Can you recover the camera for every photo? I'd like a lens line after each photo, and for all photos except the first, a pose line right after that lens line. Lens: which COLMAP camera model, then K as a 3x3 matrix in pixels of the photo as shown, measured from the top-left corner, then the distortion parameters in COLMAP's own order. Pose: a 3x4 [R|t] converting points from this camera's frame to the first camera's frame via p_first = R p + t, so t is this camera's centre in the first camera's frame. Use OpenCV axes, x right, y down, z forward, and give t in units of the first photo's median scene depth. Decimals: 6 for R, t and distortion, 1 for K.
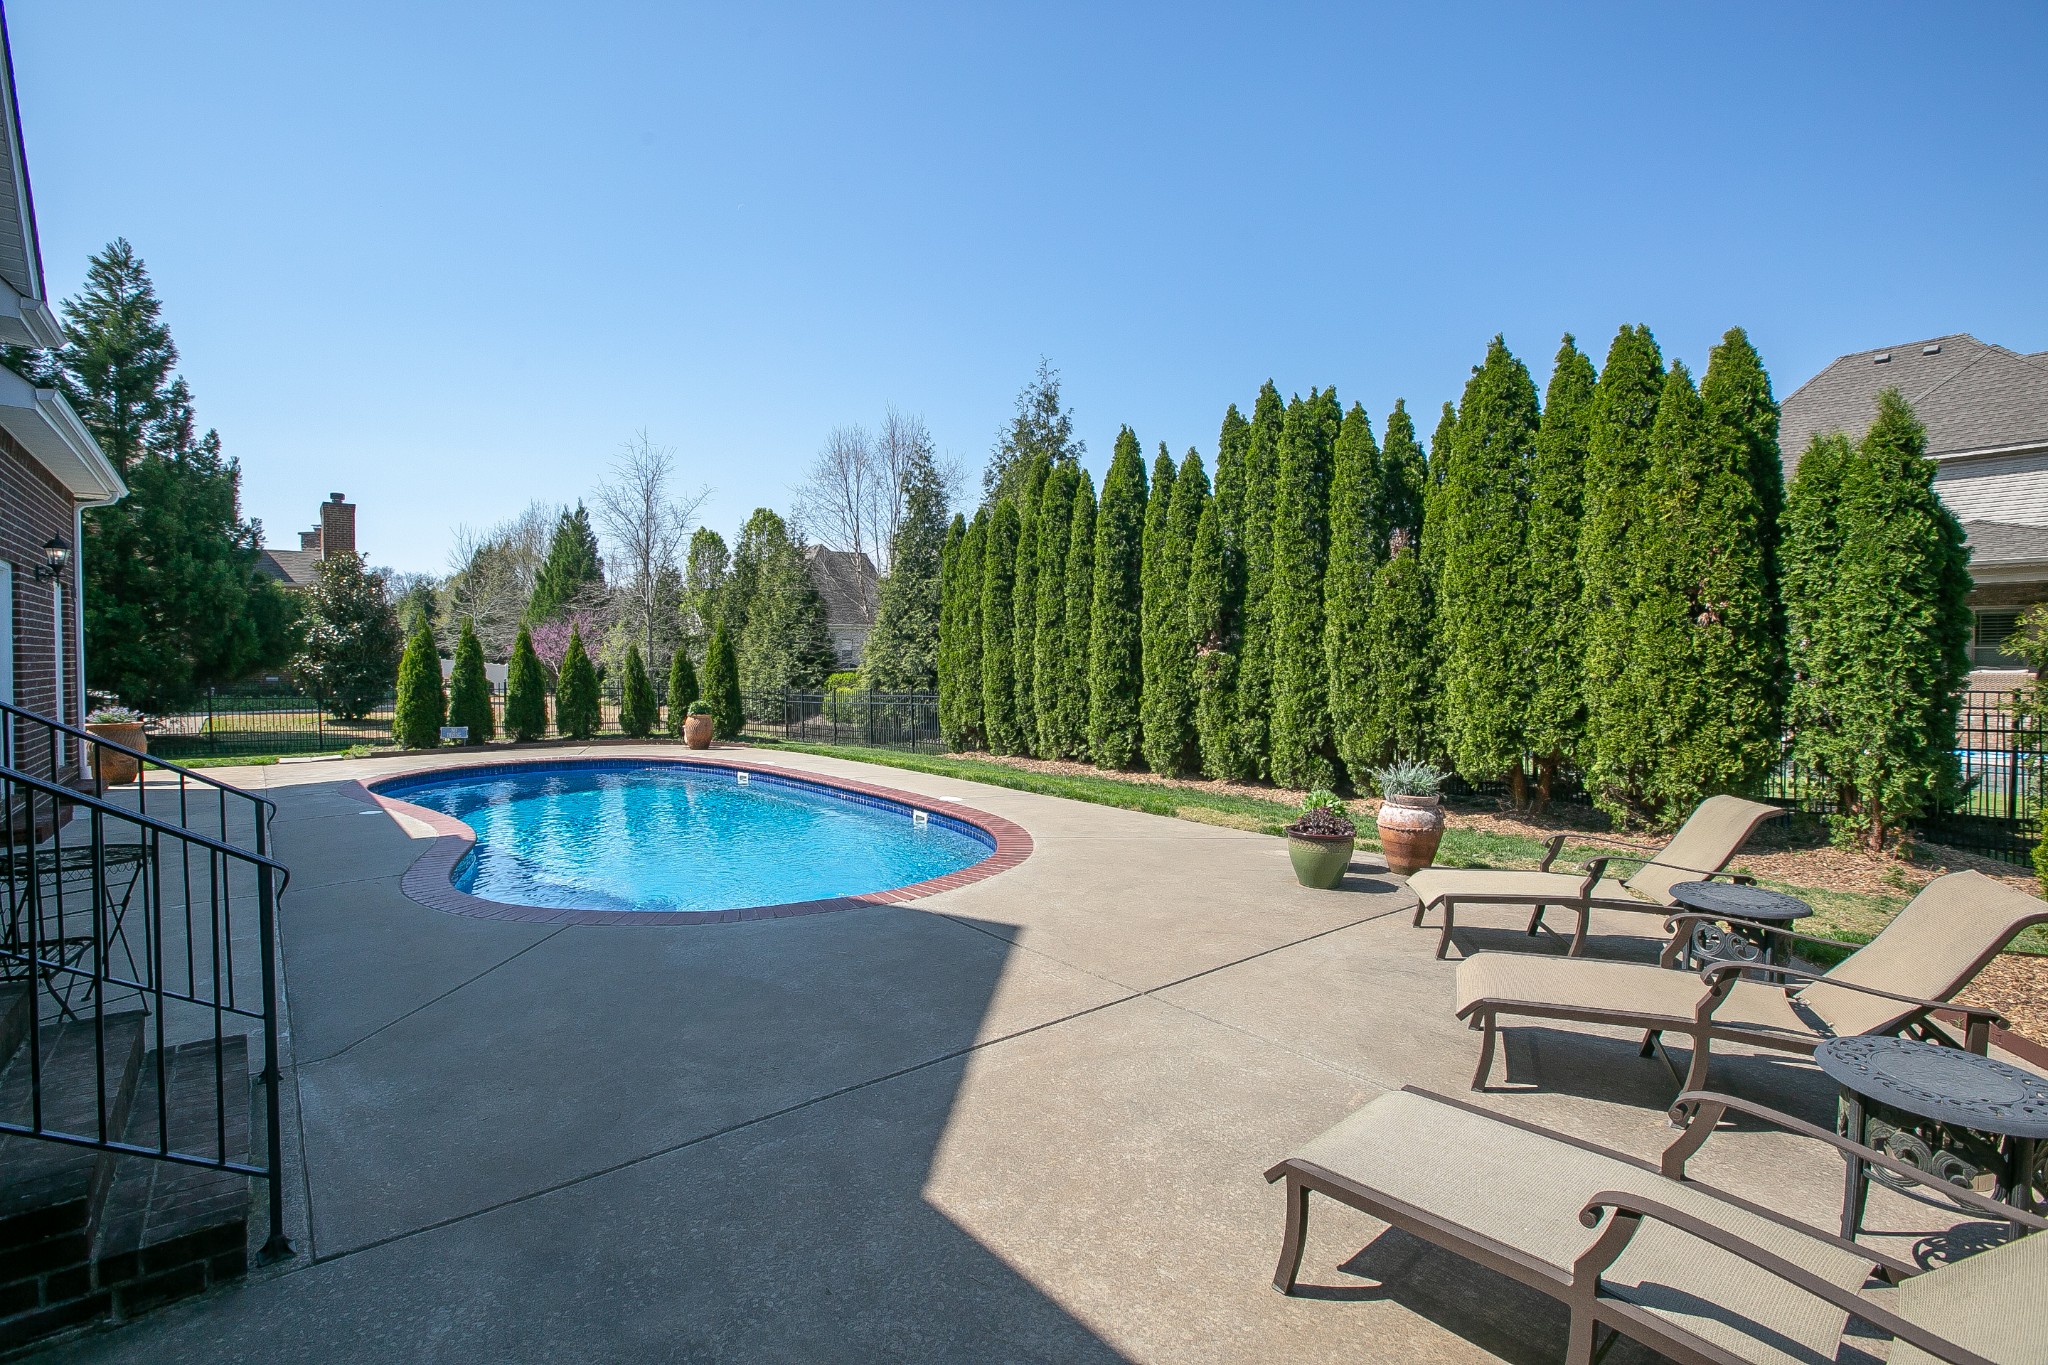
lens RADIAL K [[927.0, 0, 1019.7], [0, 927.0, 675.1], [0, 0, 1]] dist [-0.058225, 0.017037]
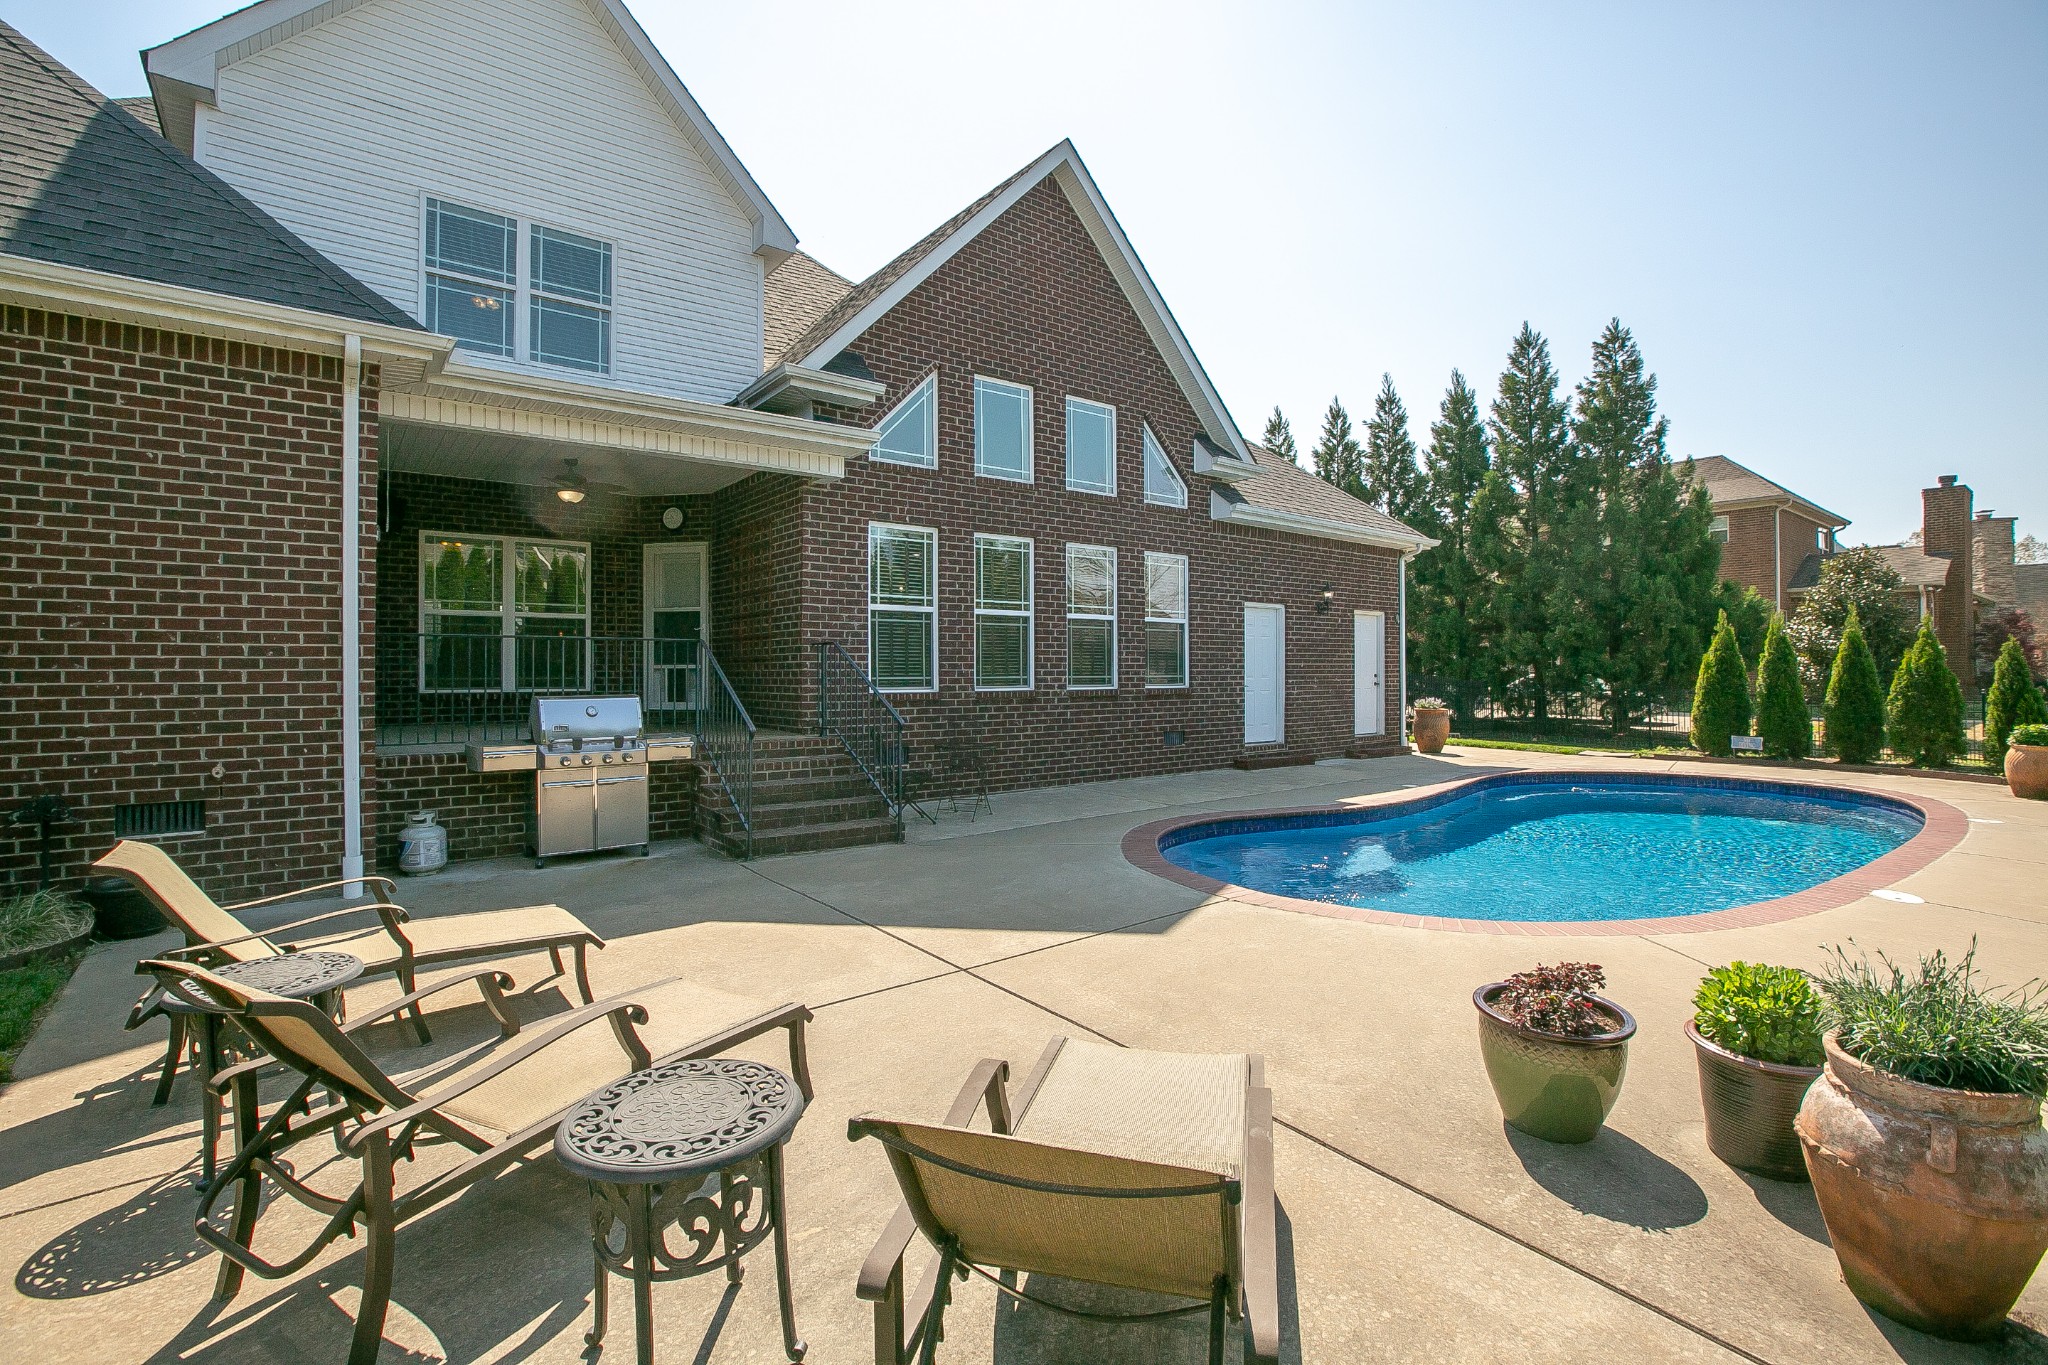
lens RADIAL K [[927.0, 0, 1019.7], [0, 927.0, 675.1], [0, 0, 1]] dist [-0.058225, 0.017037]
pose [[-0.039228, 0.008386, -0.999195, 0.318768], [-0.016879, 0.999817, 0.009053, -0.000524], [0.999088, 0.017221, -0.039079, 0.296495]]
